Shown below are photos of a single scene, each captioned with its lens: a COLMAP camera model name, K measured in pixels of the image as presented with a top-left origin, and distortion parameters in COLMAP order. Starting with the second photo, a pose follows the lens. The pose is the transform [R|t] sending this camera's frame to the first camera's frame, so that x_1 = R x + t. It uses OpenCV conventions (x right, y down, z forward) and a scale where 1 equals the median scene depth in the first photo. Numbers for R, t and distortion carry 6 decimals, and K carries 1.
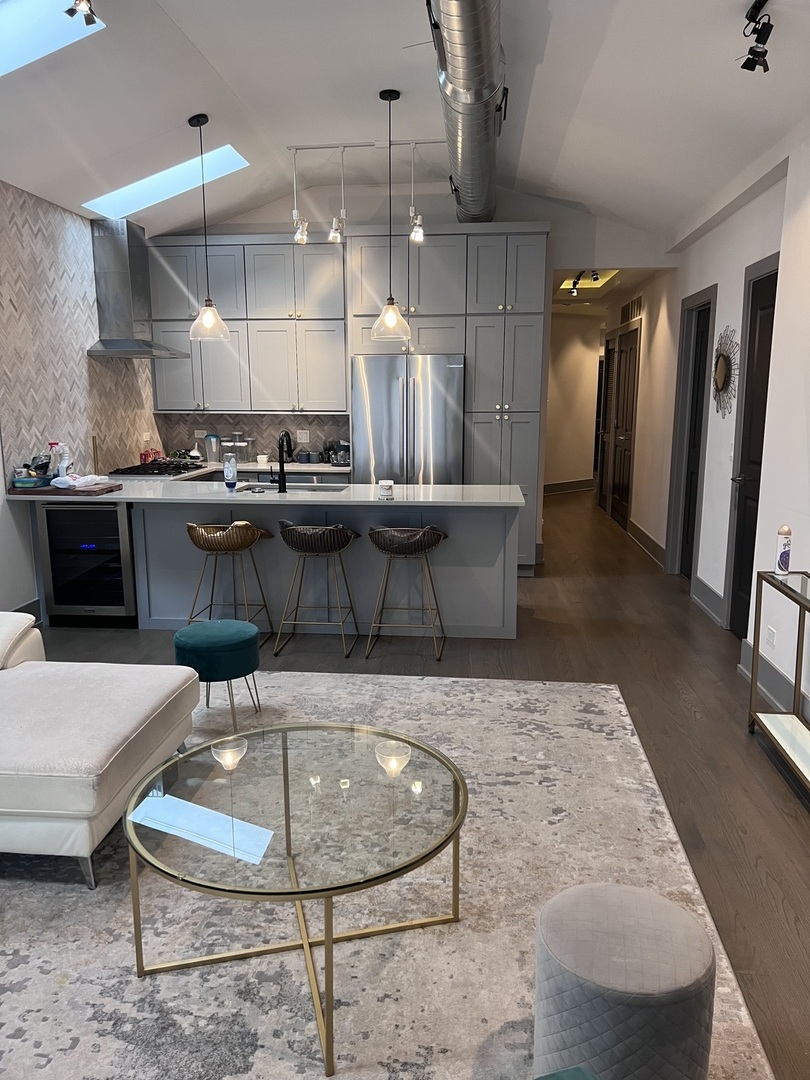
lens RADIAL K [[809.1, 0, 393.3], [0, 809.1, 545.2], [0, 0, 1]] dist [0.046998, -0.027228]
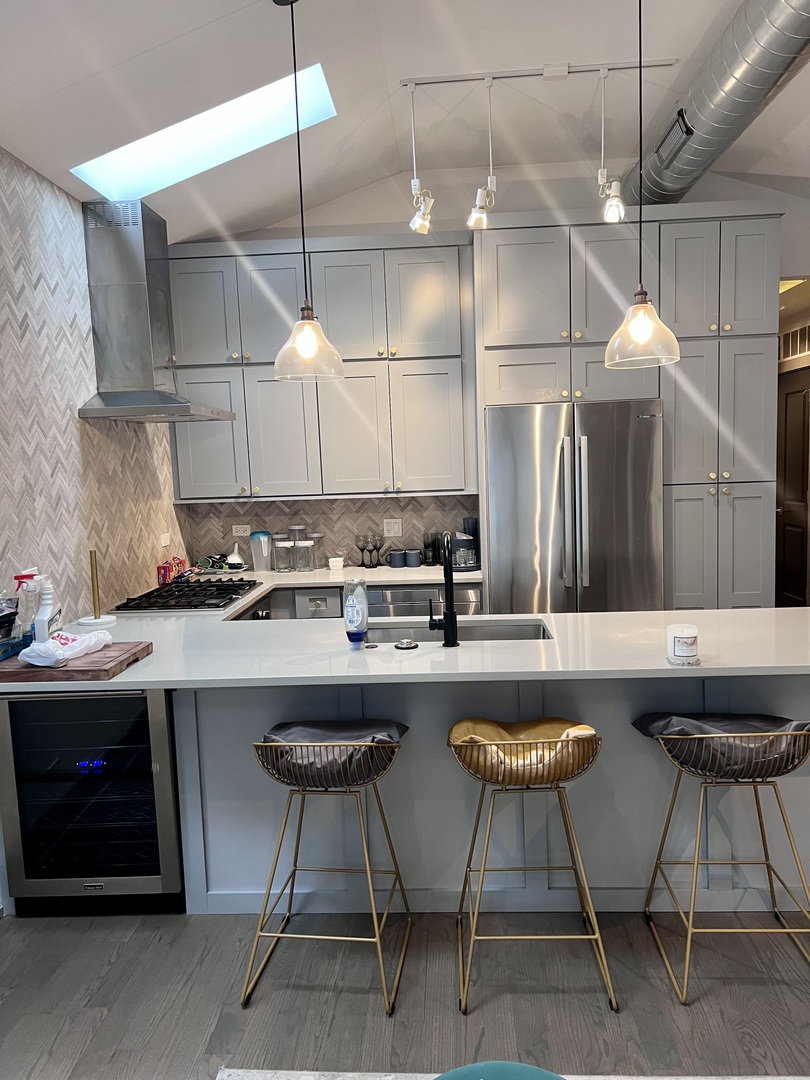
lens RADIAL K [[809.1, 0, 412.2], [0, 809.1, 542.6], [0, 0, 1]] dist [0.046998, -0.027228]
pose [[0.997421, -0.040046, 0.059570, -0.166914], [0.045035, 0.995371, -0.084902, -0.077205], [-0.055895, 0.087365, 0.994607, 0.389338]]
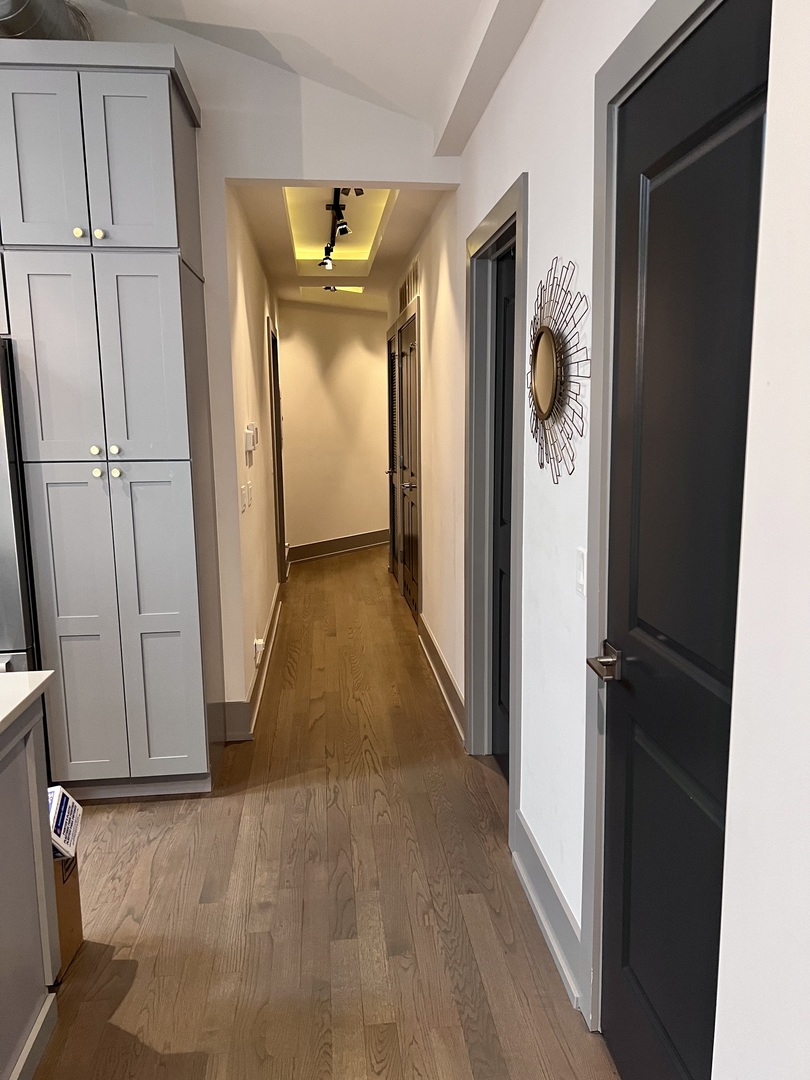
lens RADIAL K [[809.1, 0, 407.4], [0, 809.1, 540.2], [0, 0, 1]] dist [0.046998, -0.027228]
pose [[0.976615, -0.042482, 0.210757, 0.217931], [0.048134, 0.998604, -0.021759, -0.109330], [-0.209538, 0.031395, 0.977296, 0.551782]]
